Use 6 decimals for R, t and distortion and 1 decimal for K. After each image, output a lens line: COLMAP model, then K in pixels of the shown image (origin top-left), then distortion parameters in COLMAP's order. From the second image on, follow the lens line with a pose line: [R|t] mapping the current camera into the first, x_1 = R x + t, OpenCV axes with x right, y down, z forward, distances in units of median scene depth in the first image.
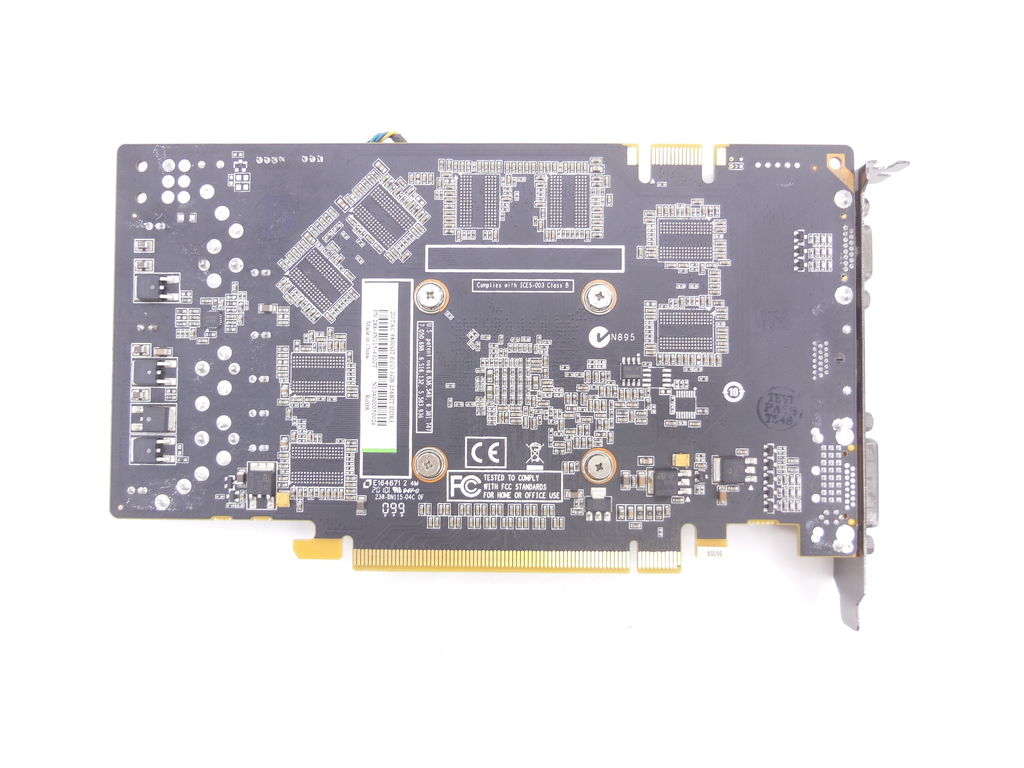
lens RADIAL K [[755.3, 0, 512.0], [0, 755.3, 384.0], [0, 0, 1]] dist [-0.001414, 0.003549]
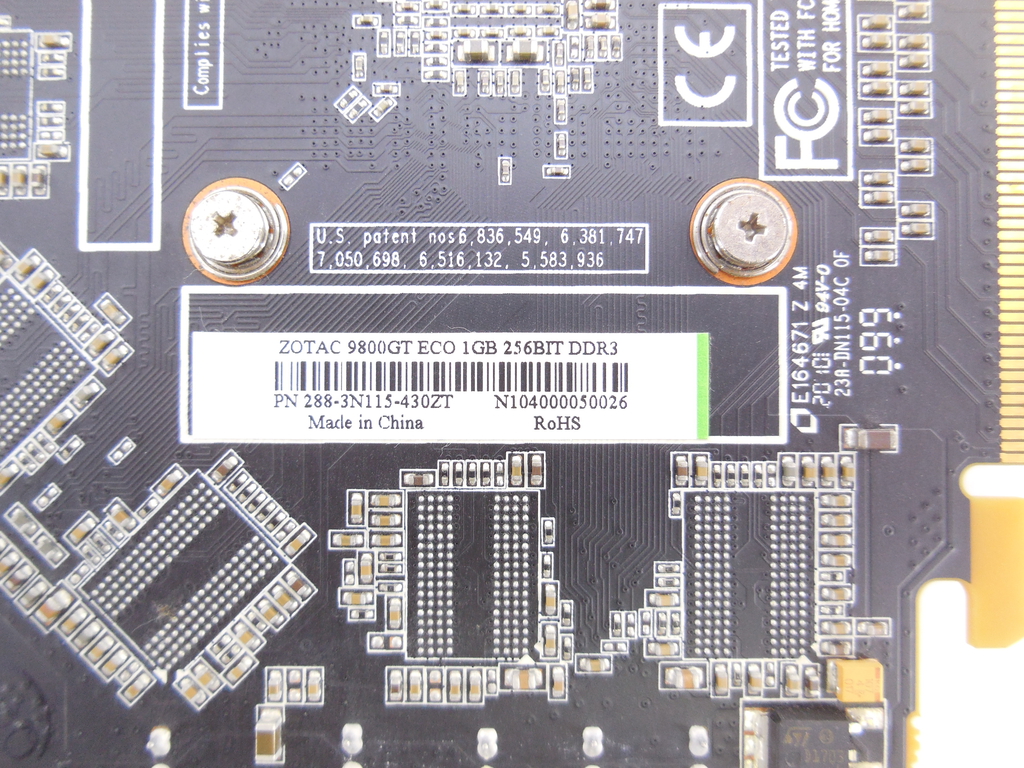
lens RADIAL K [[755.3, 0, 512.0], [0, 755.3, 384.0], [0, 0, 1]] dist [-0.001414, 0.003549]
pose [[-0.004931, -0.999258, 0.038195, -0.187118], [0.999731, -0.004060, 0.022844, -0.002822], [-0.022672, 0.038298, 0.999009, 0.672112]]
